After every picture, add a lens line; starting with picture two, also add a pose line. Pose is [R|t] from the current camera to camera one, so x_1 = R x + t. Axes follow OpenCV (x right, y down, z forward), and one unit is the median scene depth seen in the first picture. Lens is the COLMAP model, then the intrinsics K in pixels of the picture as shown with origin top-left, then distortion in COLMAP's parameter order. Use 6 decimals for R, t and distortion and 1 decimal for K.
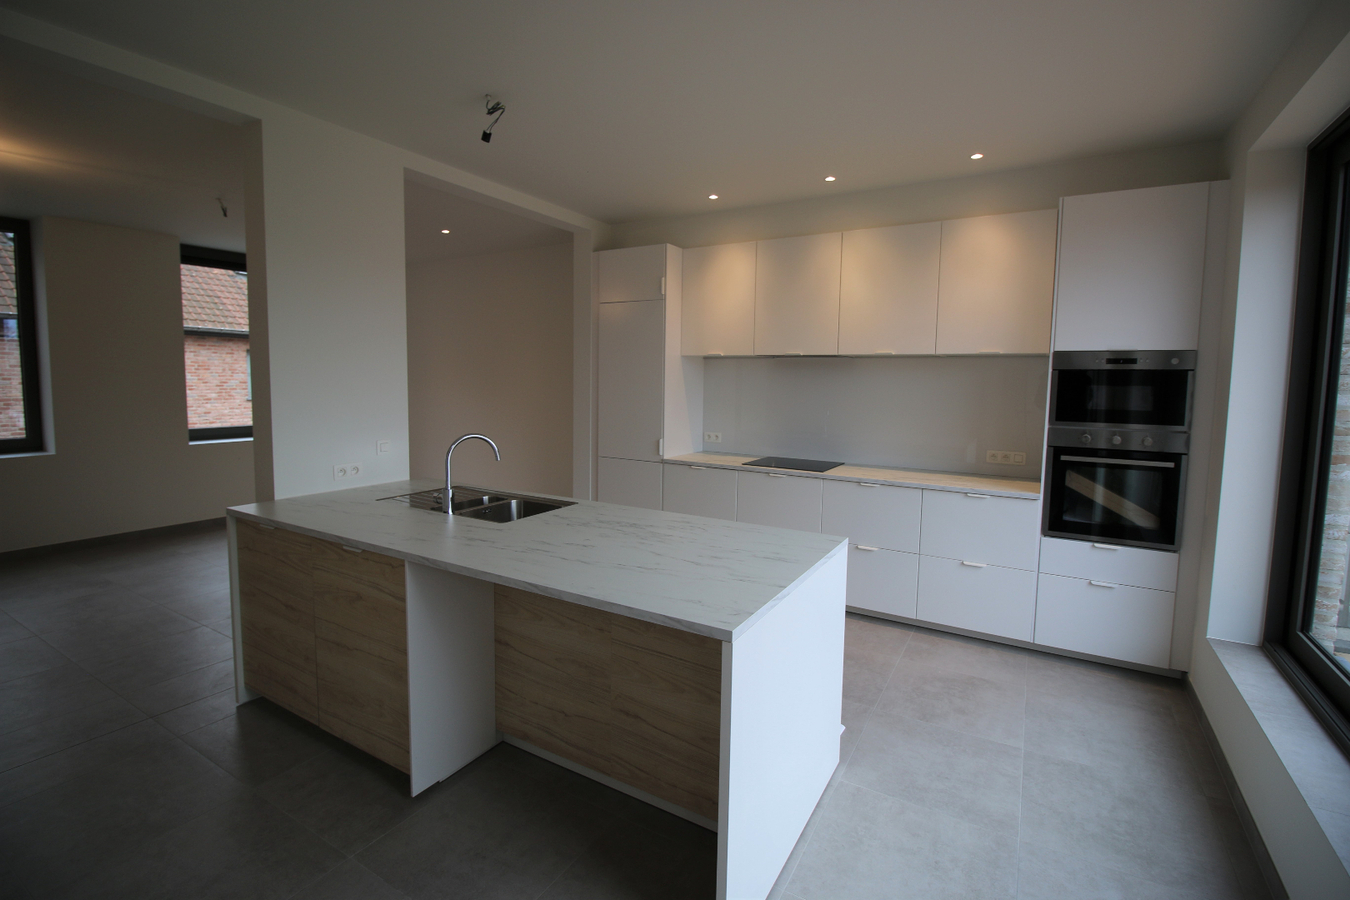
lens RADIAL K [[614.9, 0, 674.2], [0, 614.9, 431.8], [0, 0, 1]] dist [-0.000589, -0.000156]
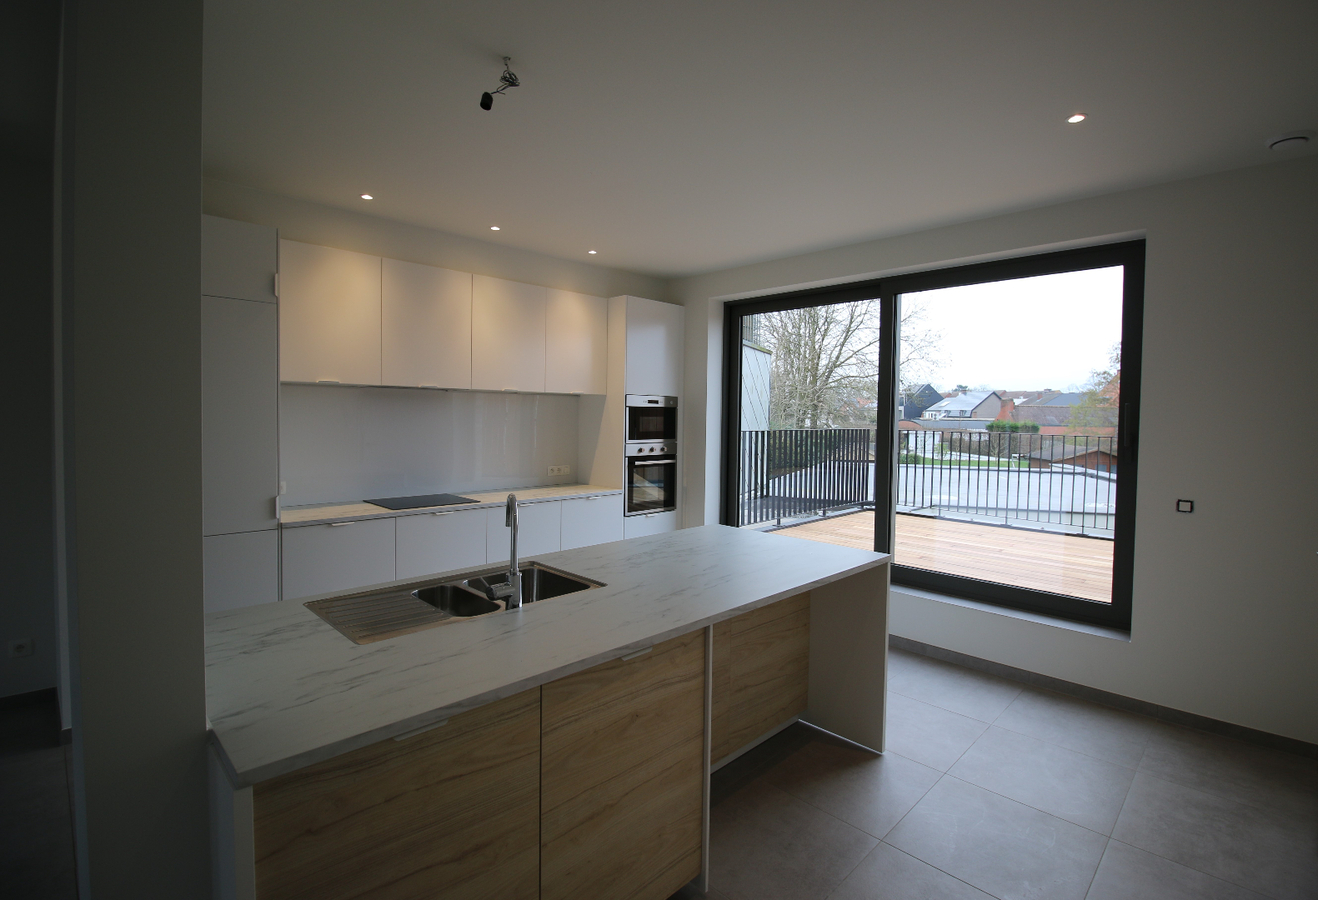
lens RADIAL K [[632.5, 0, 660.6], [0, 632.5, 432.3], [0, 0, 1]] dist [-0.028226, -0.000009]
pose [[0.235363, -0.037853, 0.971170, -0.879475], [0.074327, 0.997016, 0.020847, -0.063014], [-0.969061, 0.067278, 0.237474, 0.547603]]
